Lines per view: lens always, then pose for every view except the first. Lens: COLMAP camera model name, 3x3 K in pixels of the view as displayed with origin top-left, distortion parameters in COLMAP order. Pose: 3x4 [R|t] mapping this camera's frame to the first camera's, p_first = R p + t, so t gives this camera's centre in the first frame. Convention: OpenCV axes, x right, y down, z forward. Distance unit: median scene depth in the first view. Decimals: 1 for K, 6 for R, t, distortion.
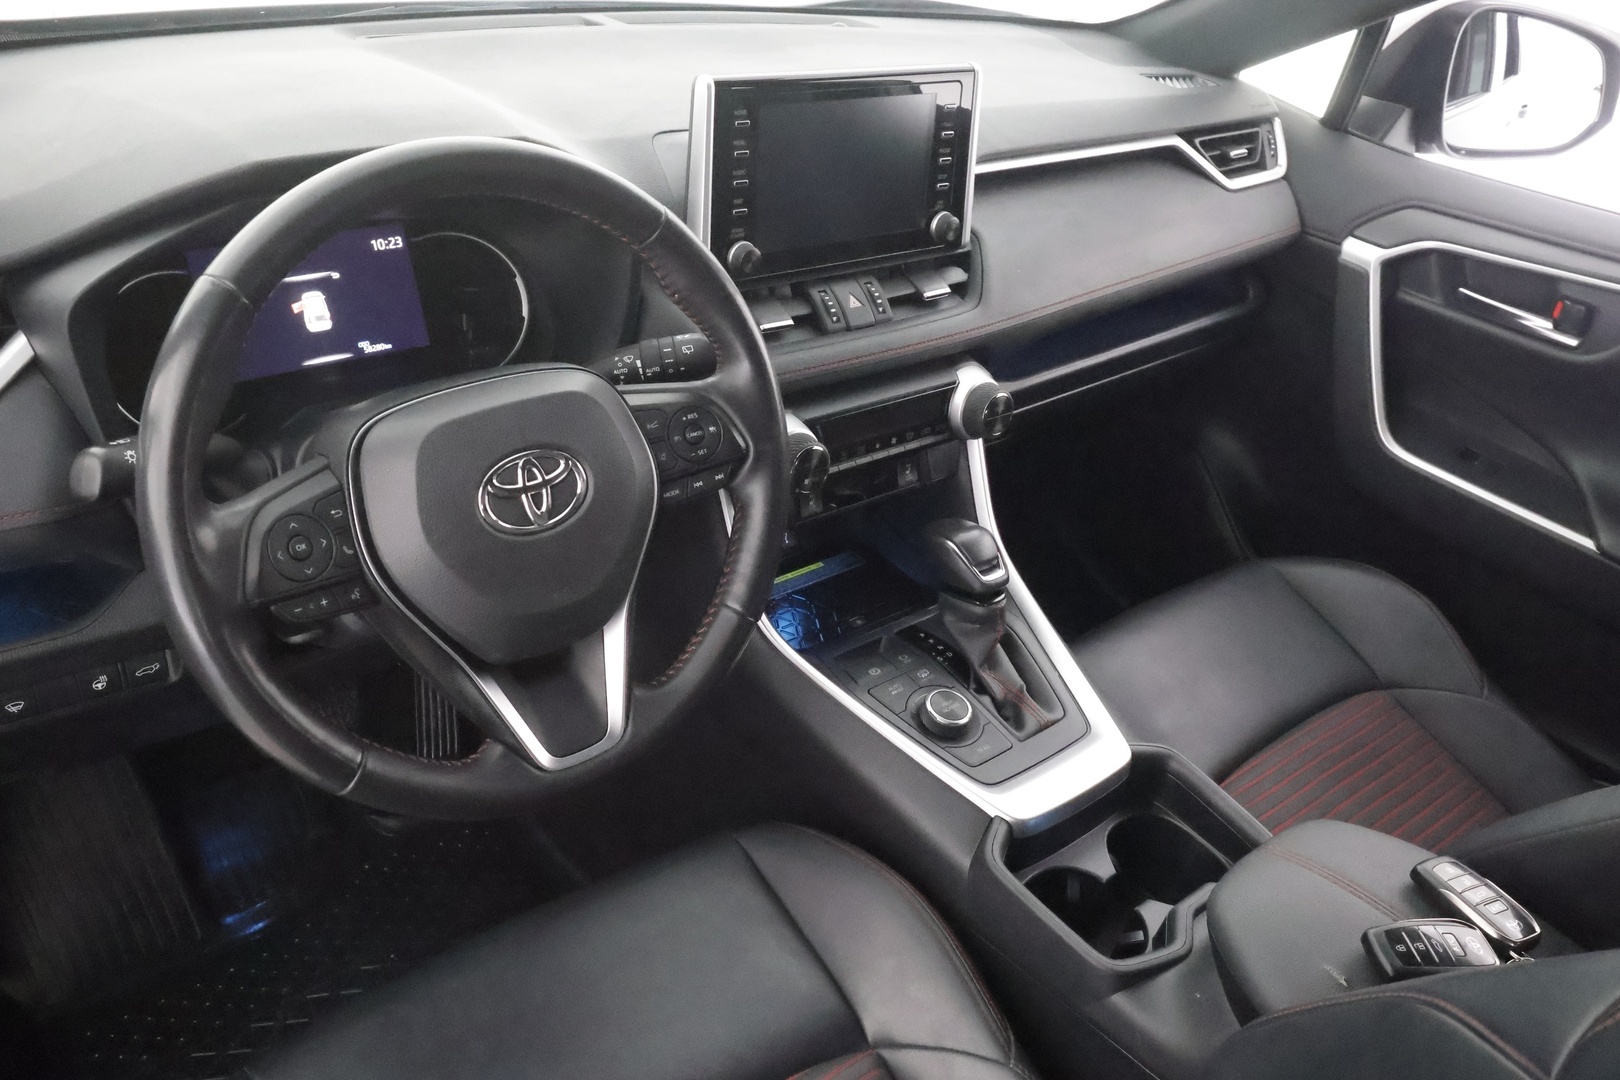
lens RADIAL K [[1379.0, 0, 810.2], [0, 1379.0, 539.1], [0, 0, 1]] dist [0.009000, -0.008951]
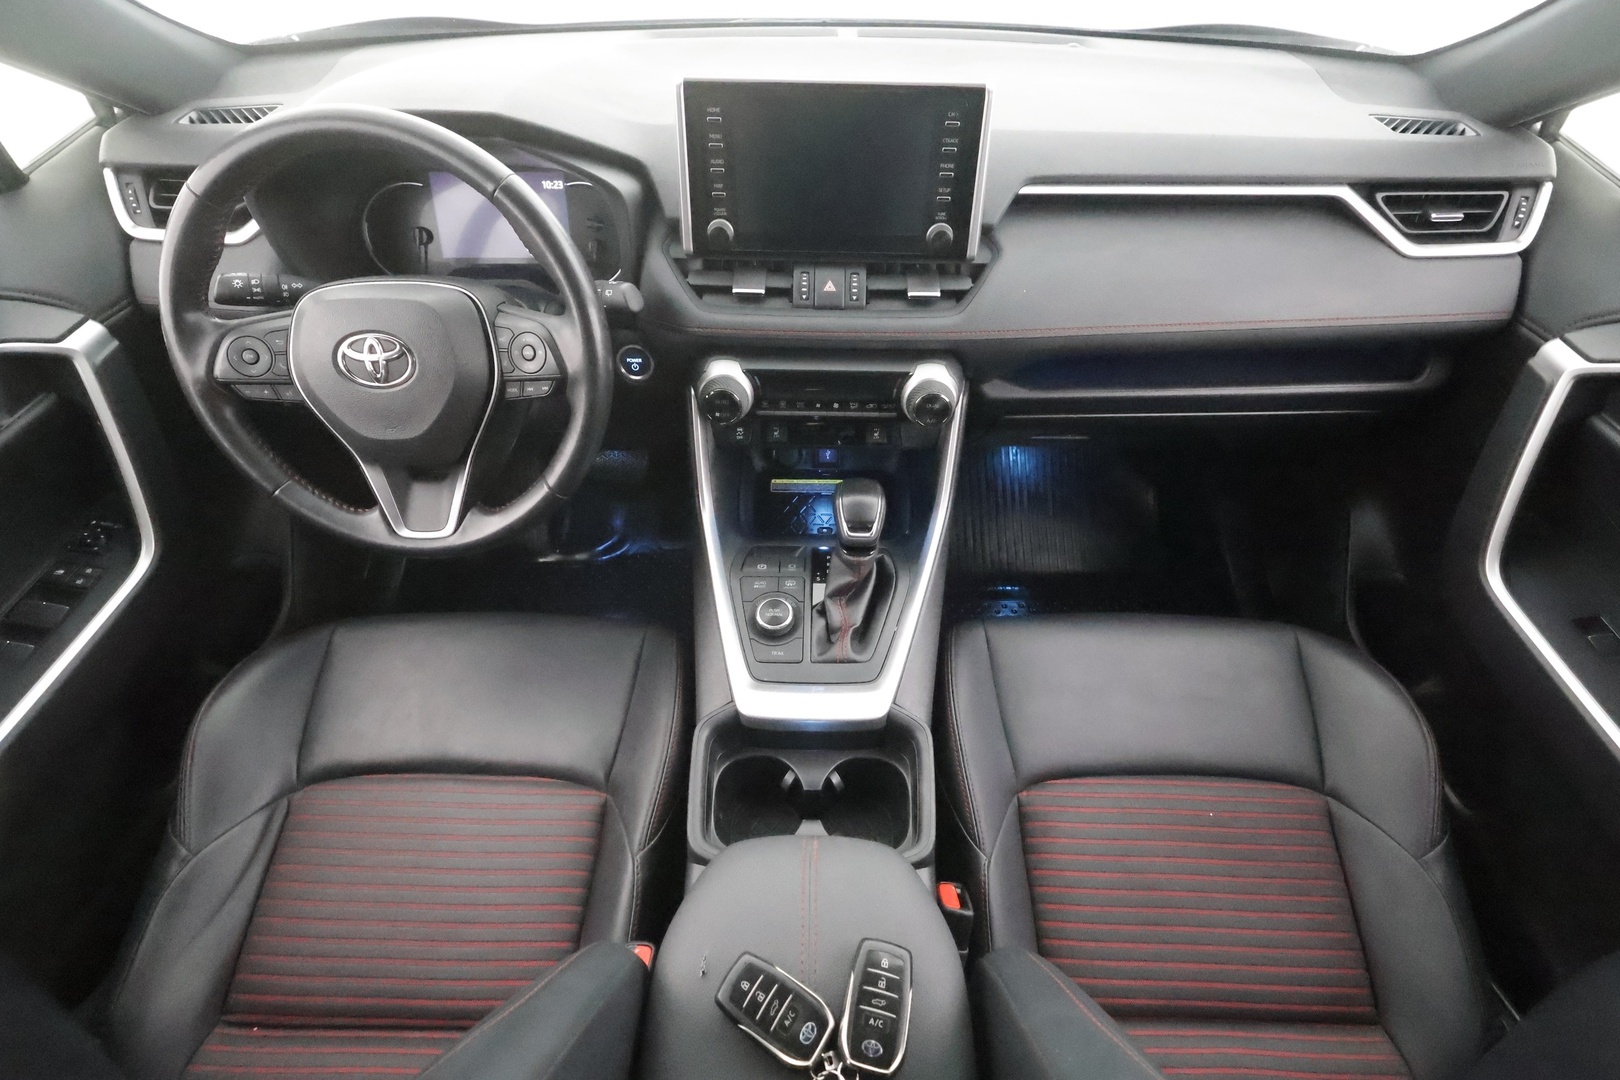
lens RADIAL K [[790.9, 0, 803.6], [0, 790.9, 546.5], [0, 0, 1]] dist [-0.005467, 0.001274]
pose [[0.732515, 0.387989, -0.559361, 0.472223], [-0.265825, 0.919474, 0.289662, -0.148102], [0.626704, -0.063490, 0.776666, 0.400047]]
